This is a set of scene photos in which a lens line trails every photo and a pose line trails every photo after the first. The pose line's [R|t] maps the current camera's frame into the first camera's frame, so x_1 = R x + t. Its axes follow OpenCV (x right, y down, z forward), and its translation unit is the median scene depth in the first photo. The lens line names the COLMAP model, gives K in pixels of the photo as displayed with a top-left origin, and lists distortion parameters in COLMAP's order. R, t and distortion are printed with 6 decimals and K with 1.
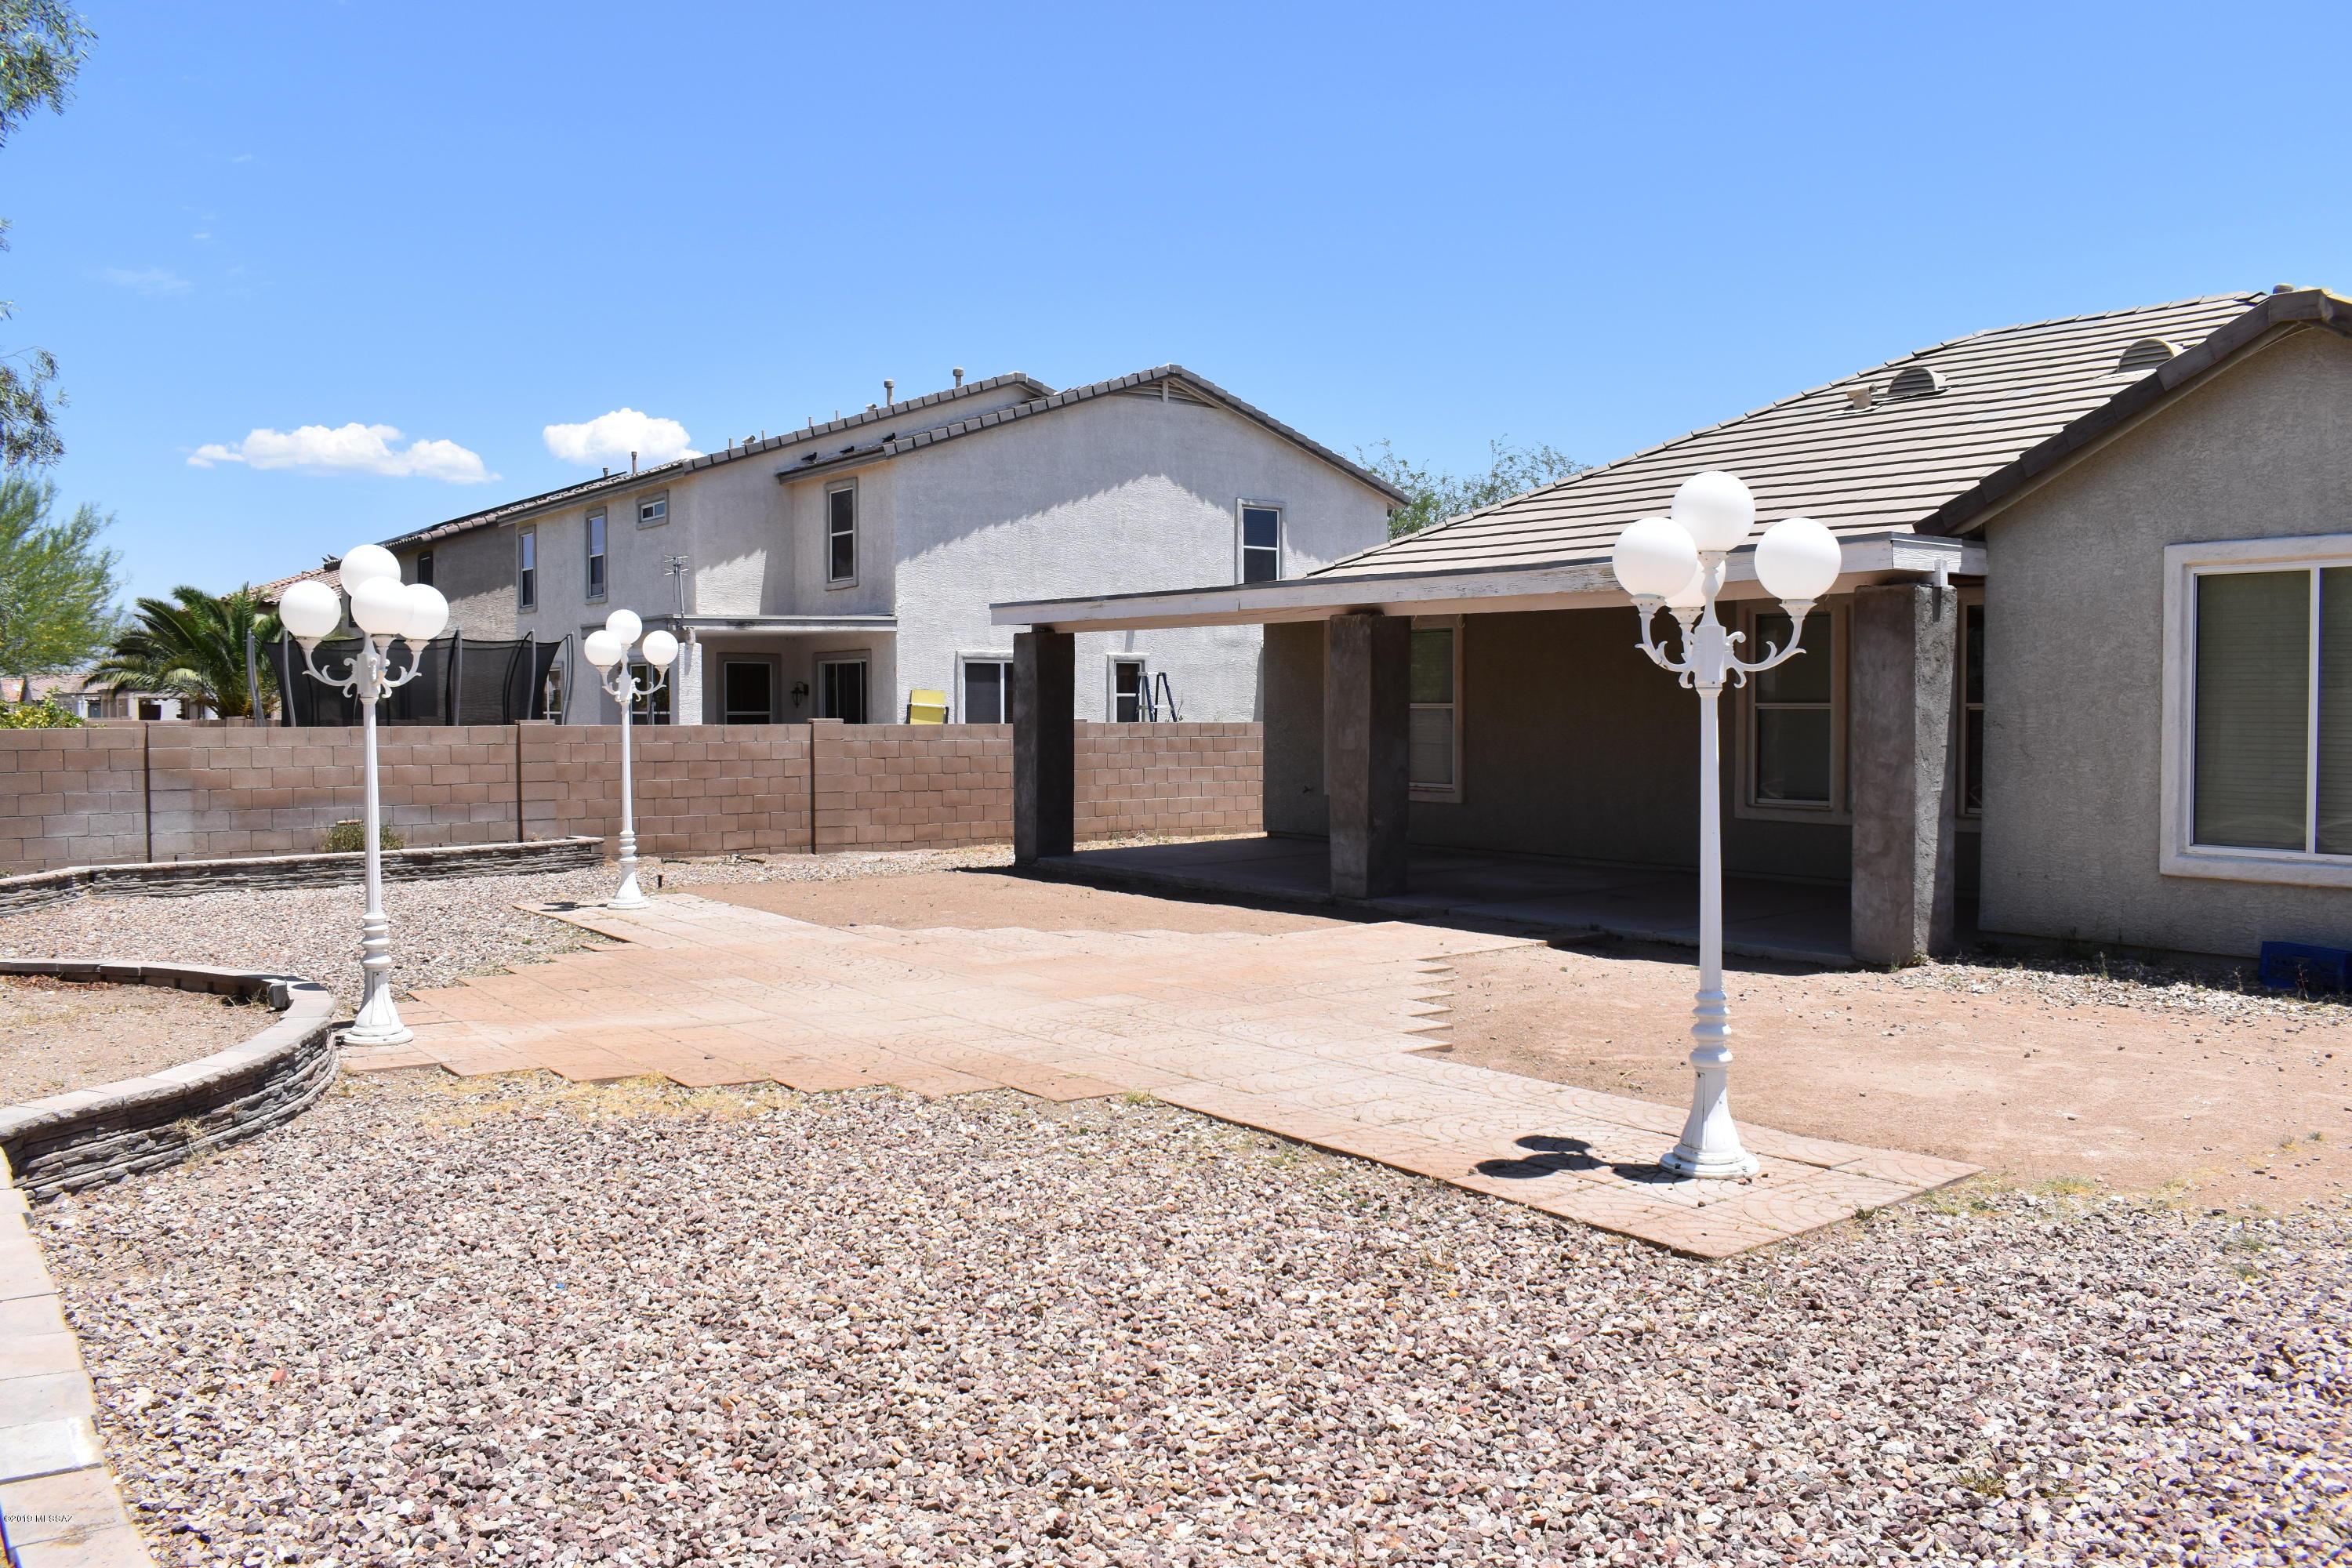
lens RADIAL K [[1849.1, 0, 1168.2], [0, 1849.1, 783.3], [0, 0, 1]] dist [-0.095037, 0.017842]
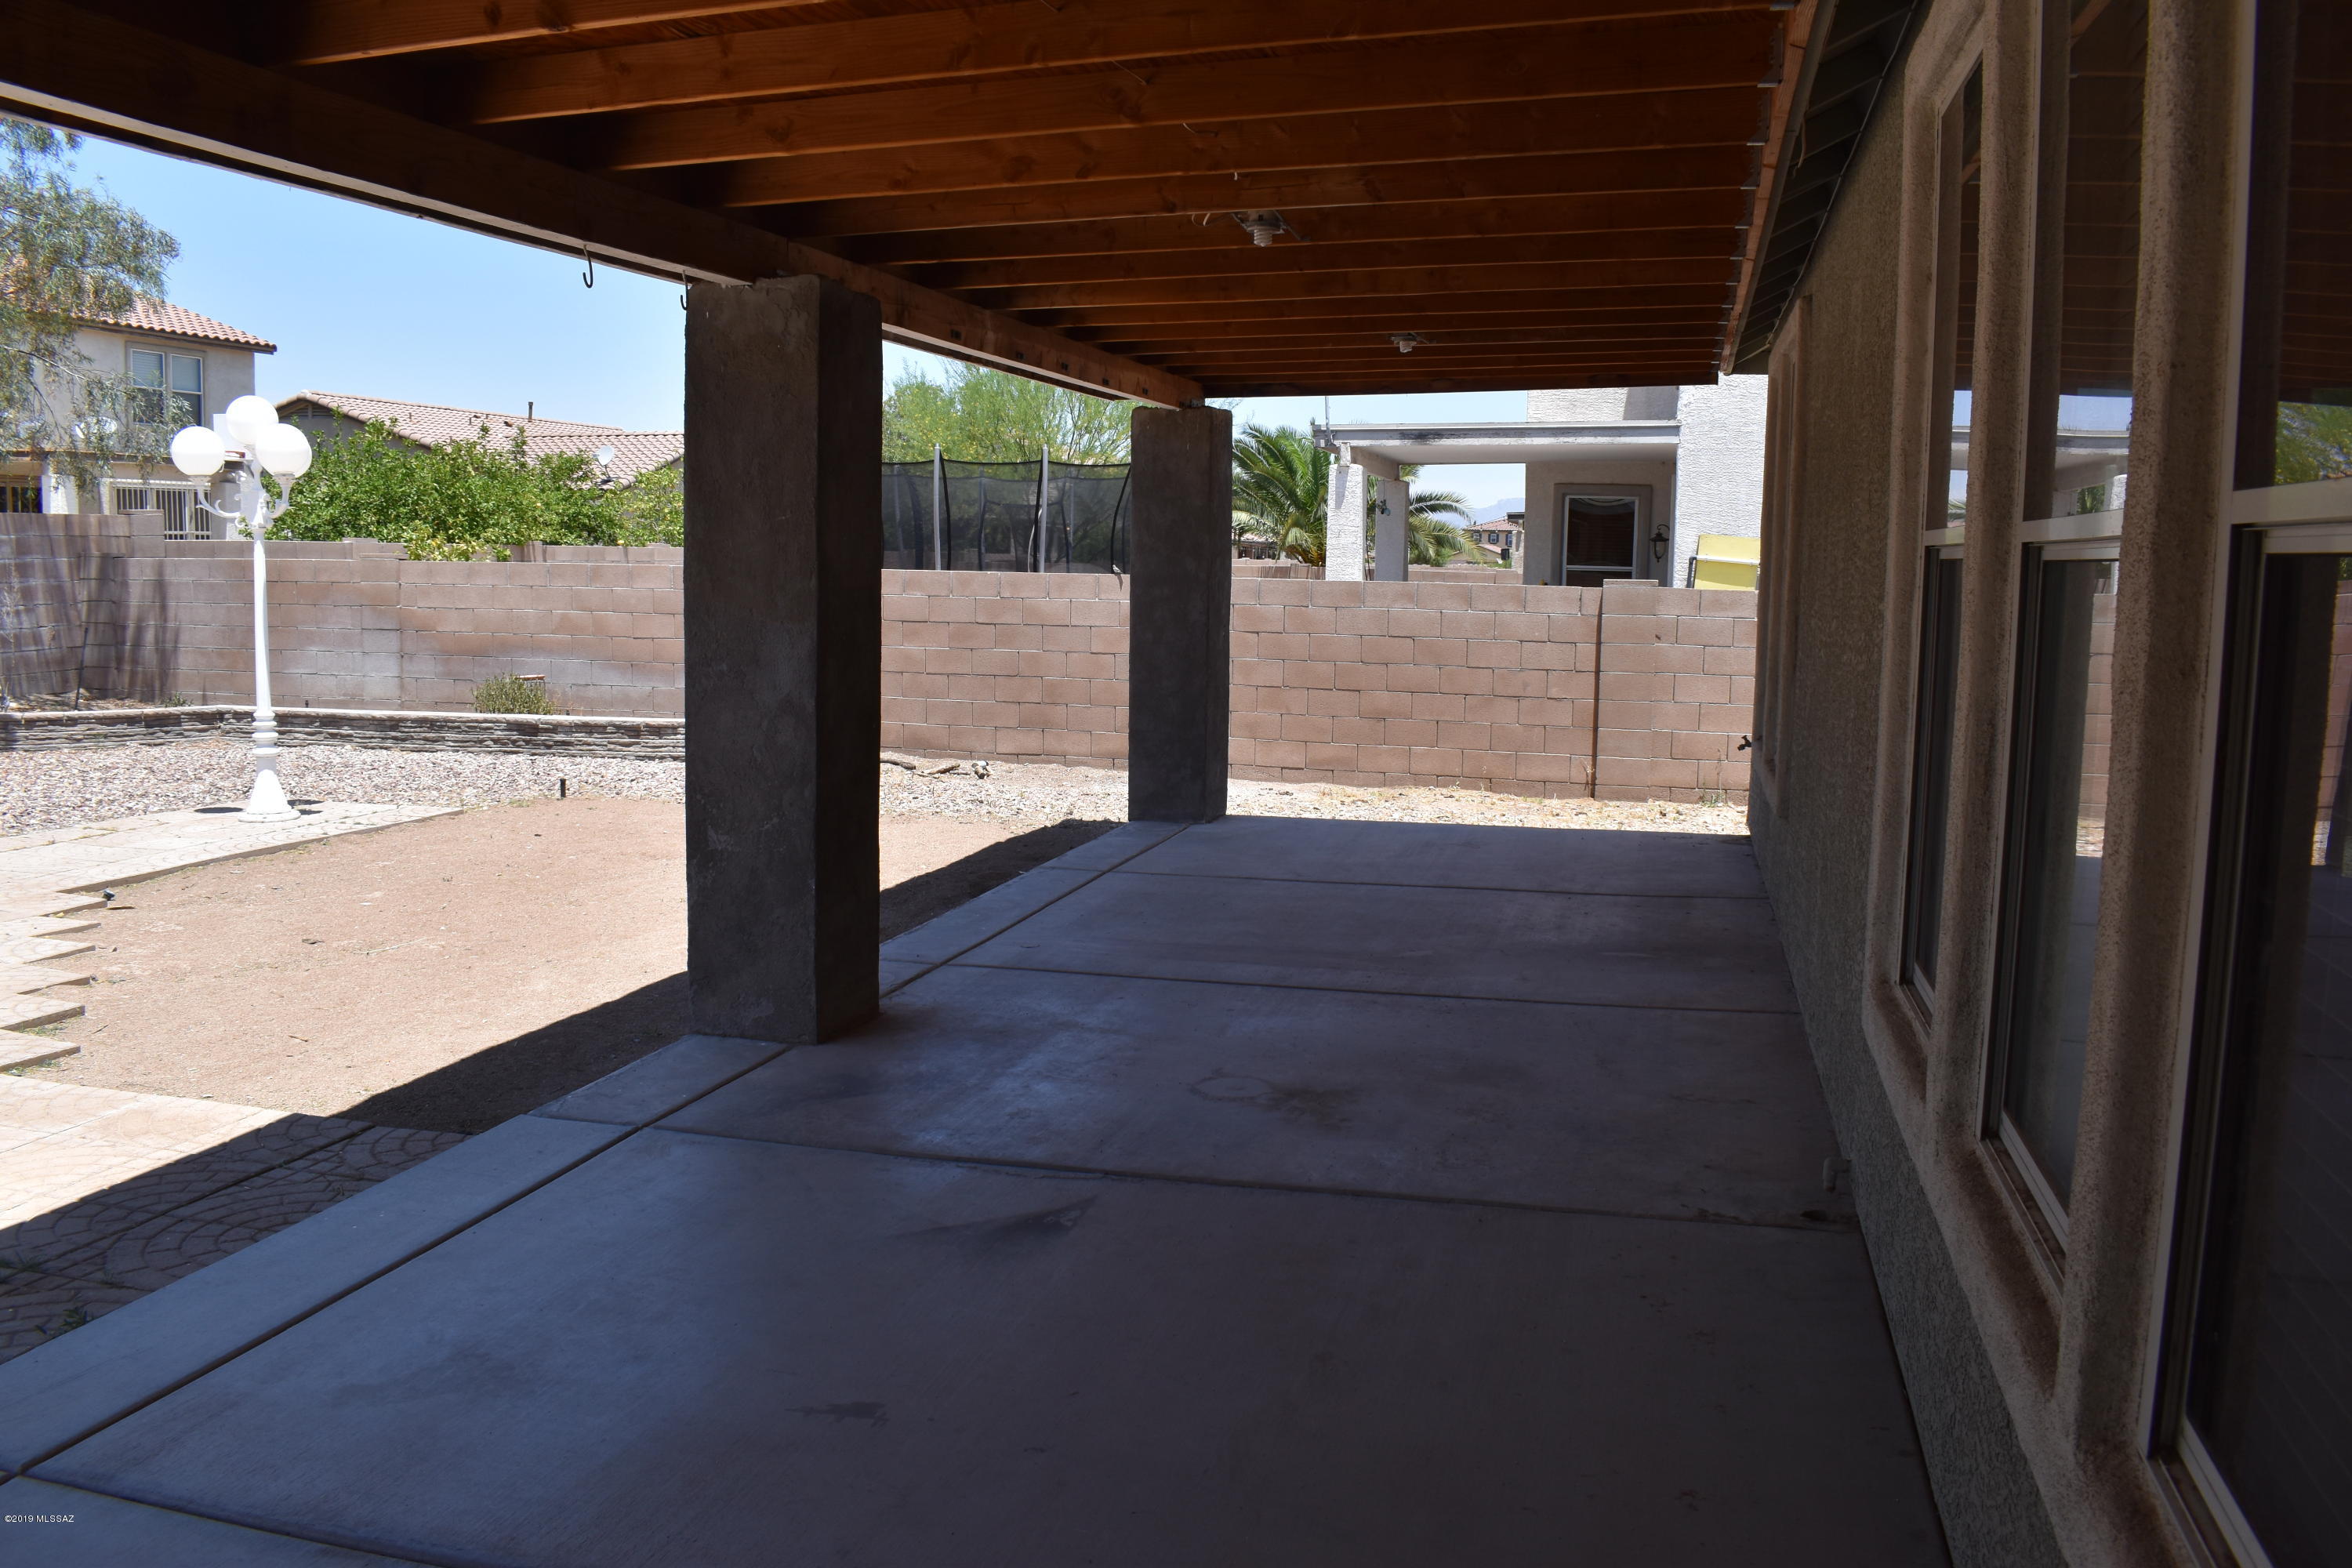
lens RADIAL K [[1849.1, 0, 1168.2], [0, 1849.1, 783.3], [0, 0, 1]] dist [-0.095037, 0.017842]
pose [[0.609739, 0.108249, -0.785175, 0.866635], [-0.050791, 0.993930, 0.097586, -0.059441], [0.790973, -0.019622, 0.611536, 1.562674]]
